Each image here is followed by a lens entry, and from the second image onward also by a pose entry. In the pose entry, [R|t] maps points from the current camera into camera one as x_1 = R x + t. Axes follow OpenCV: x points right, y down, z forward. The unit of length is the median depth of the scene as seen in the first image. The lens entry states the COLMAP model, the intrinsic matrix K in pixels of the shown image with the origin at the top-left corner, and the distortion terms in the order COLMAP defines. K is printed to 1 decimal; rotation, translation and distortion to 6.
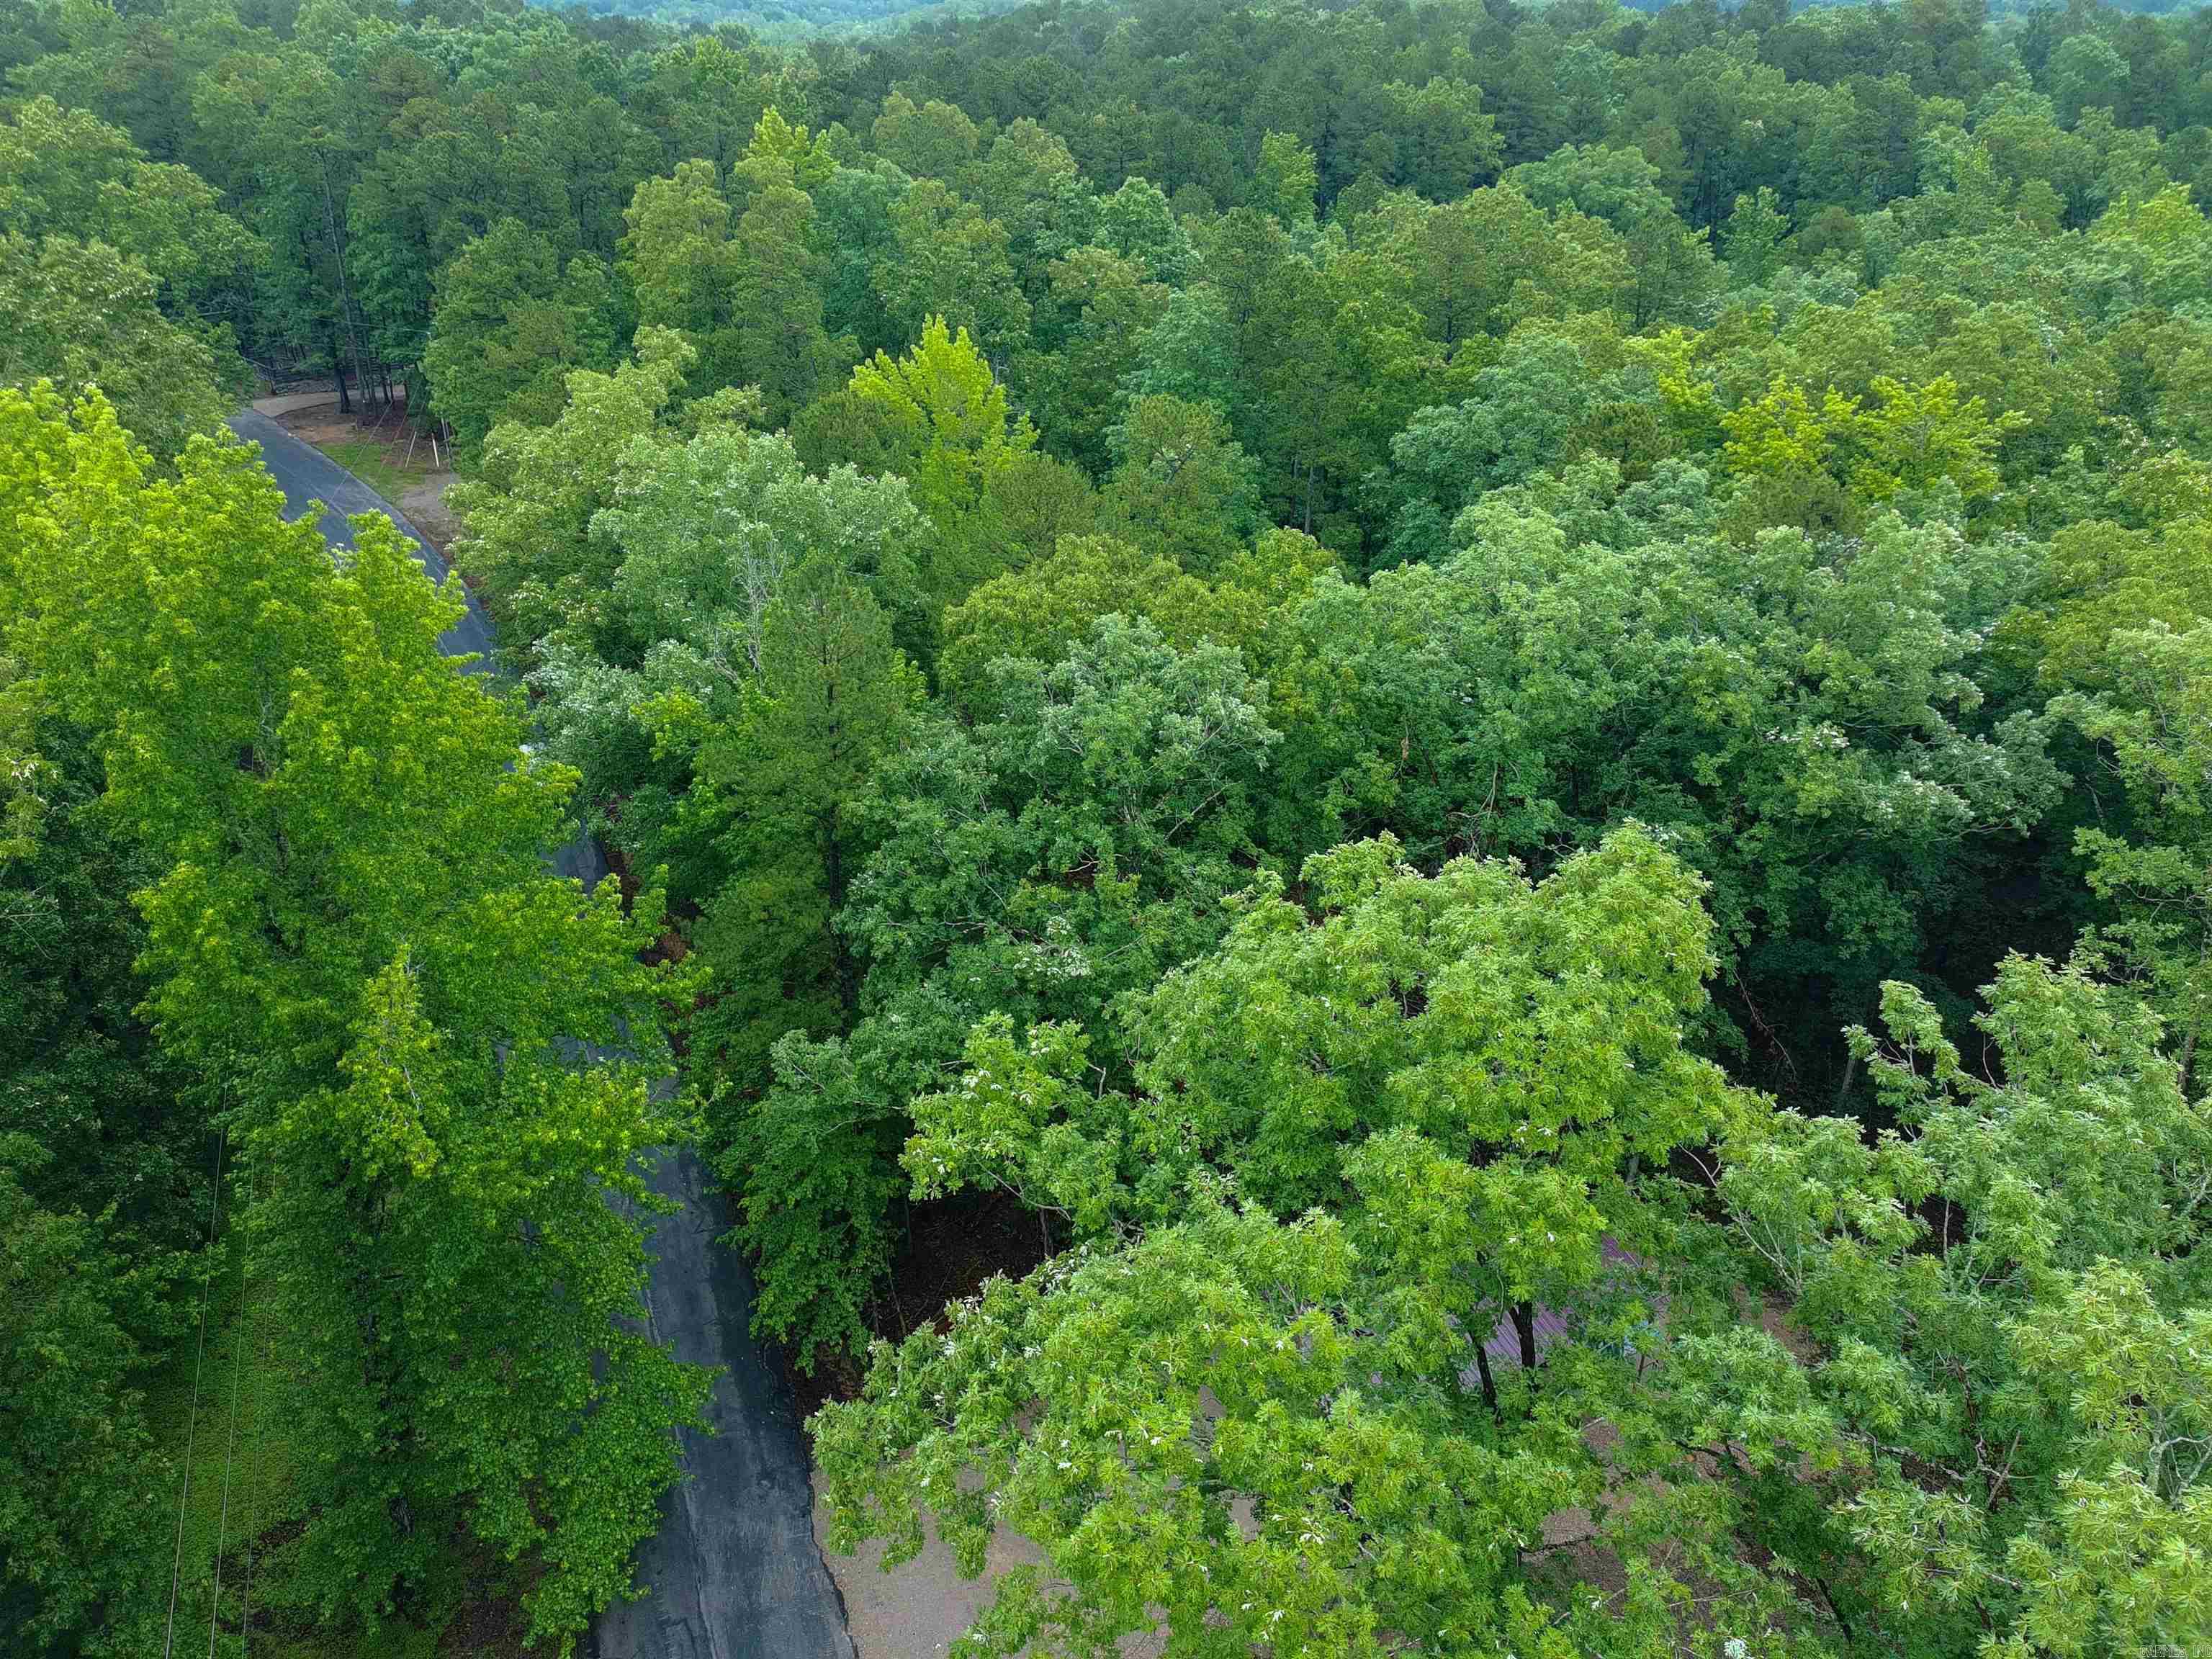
lens RADIAL K [[1640.0, 0, 1101.0], [0, 1640.0, 816.5], [0, 0, 1]] dist [0.047750, -0.039649]
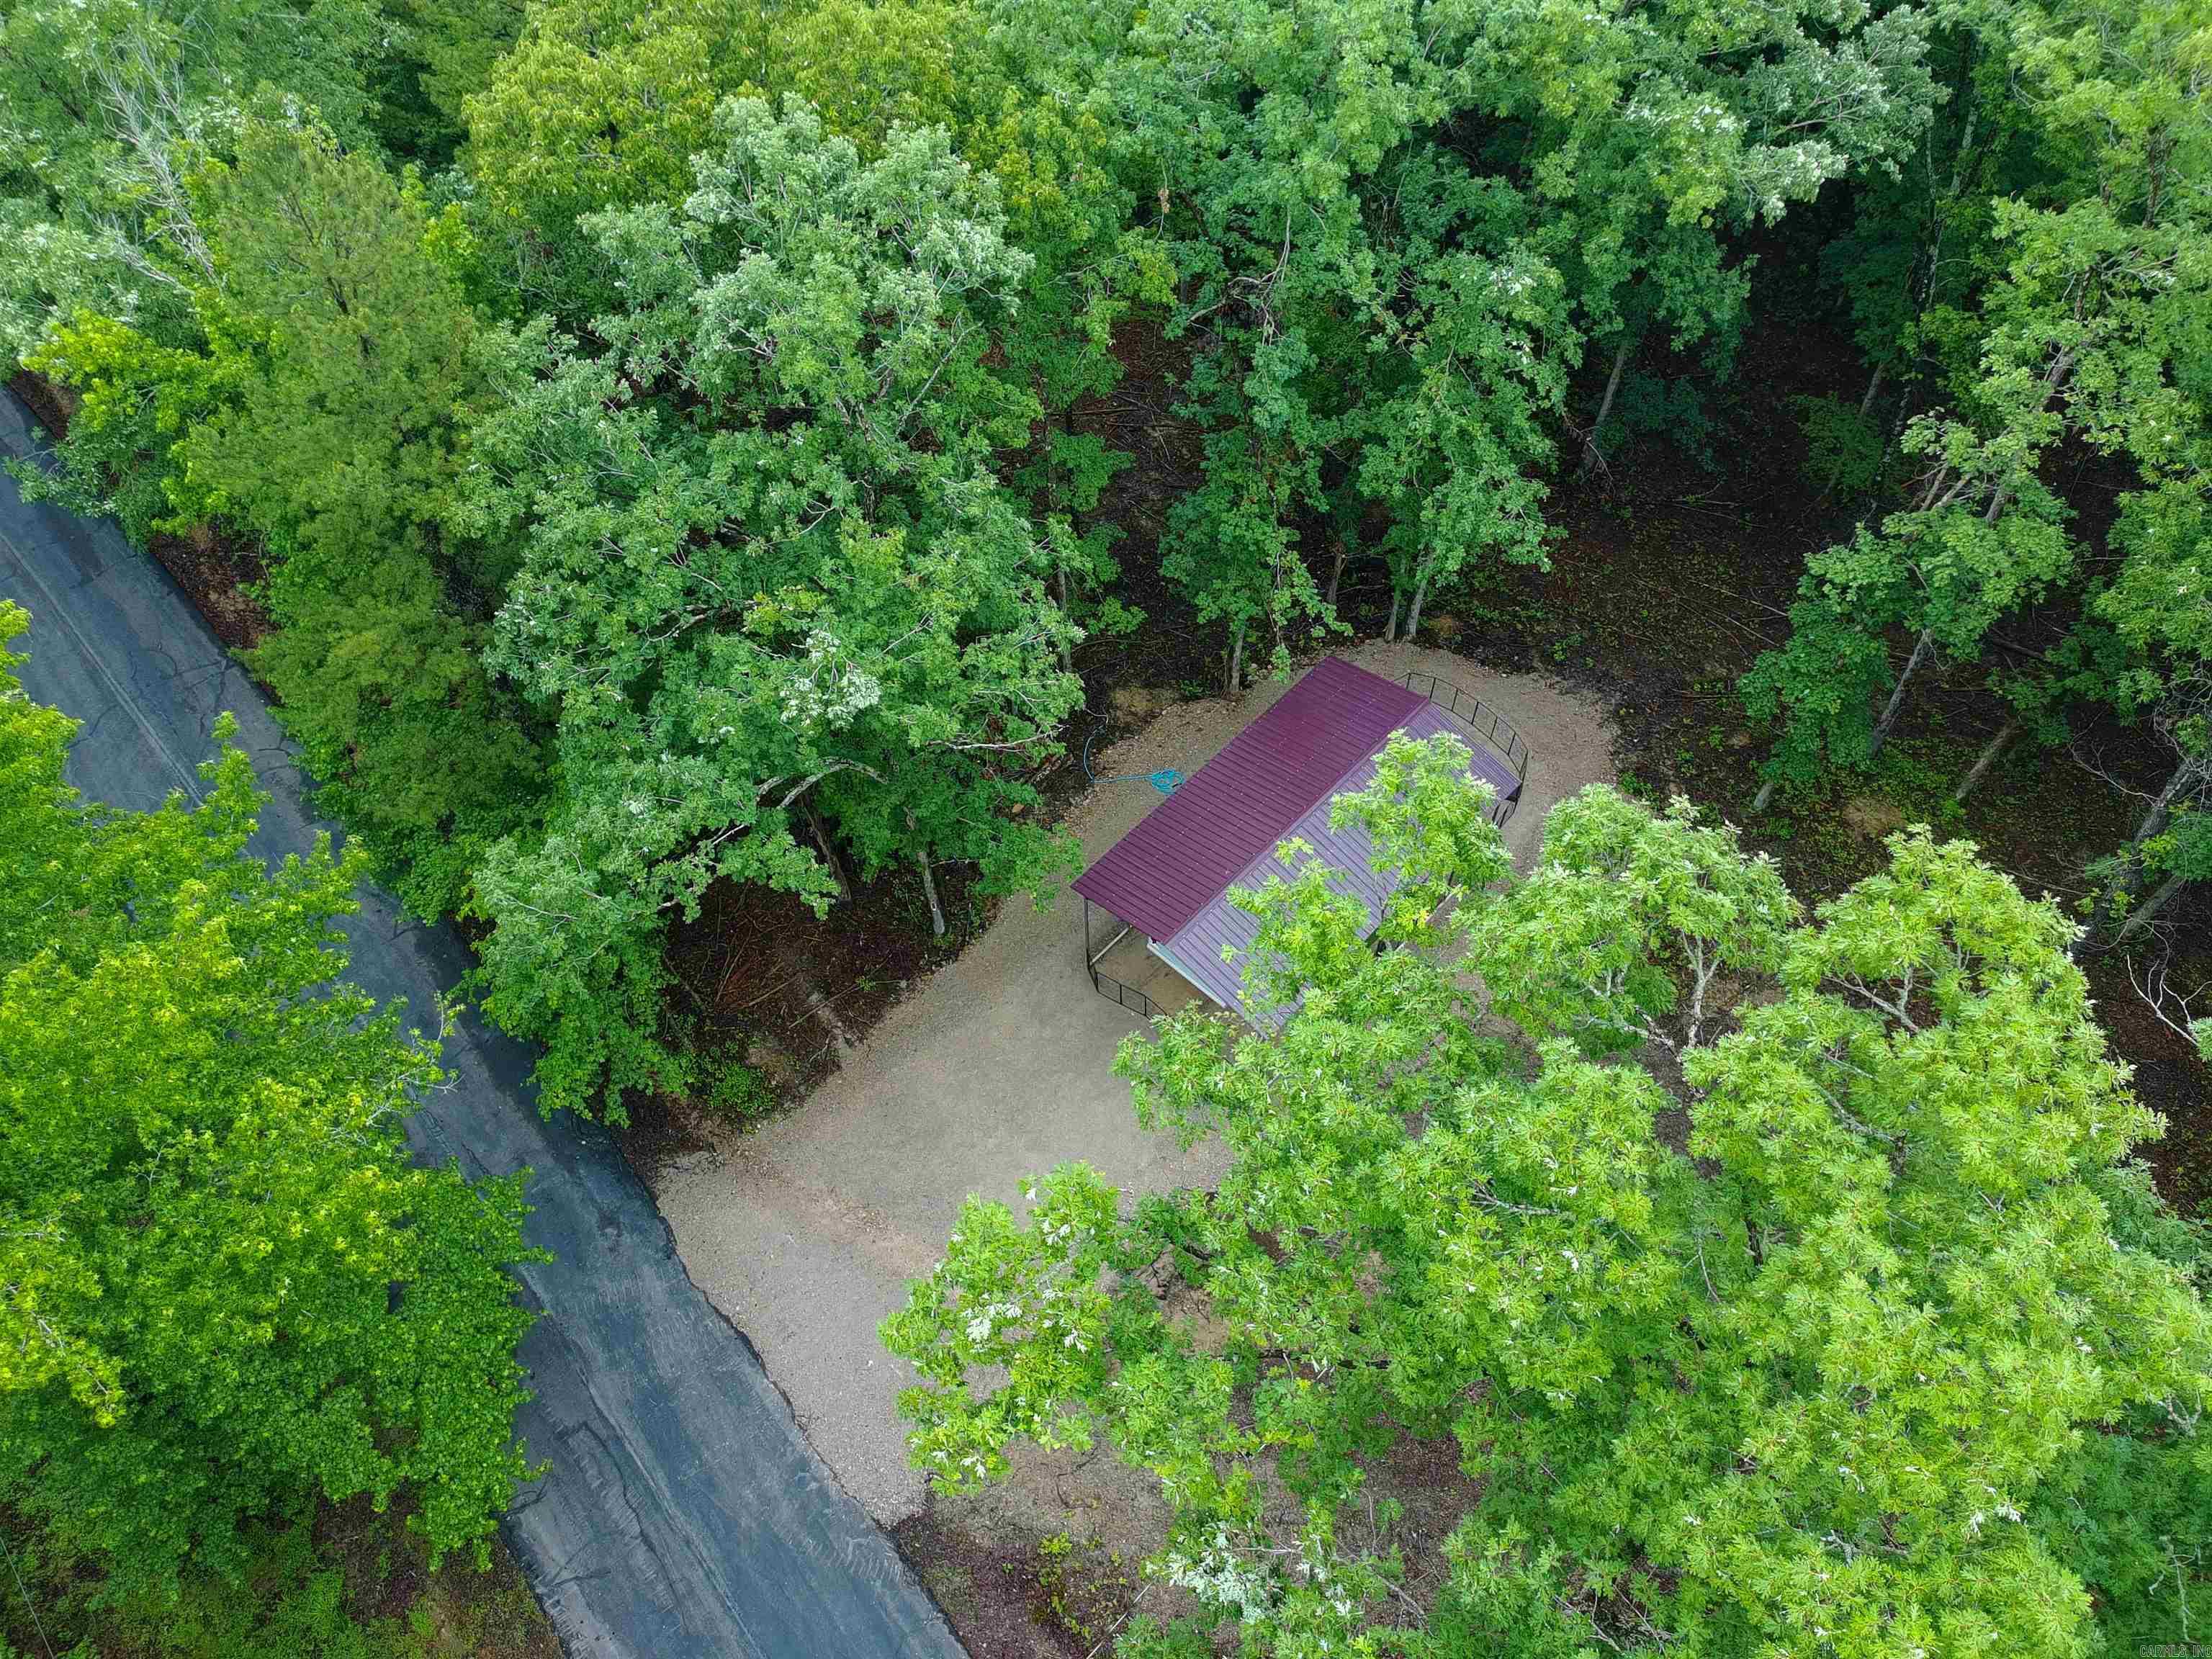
lens RADIAL K [[1640.0, 0, 1113.4], [0, 1640.0, 839.8], [0, 0, 1]] dist [0.047750, -0.039649]
pose [[0.947113, -0.266572, 0.178653, -0.052896], [0.150945, 0.861366, 0.485041, -0.177200], [-0.283184, -0.432422, 0.856048, 0.274039]]
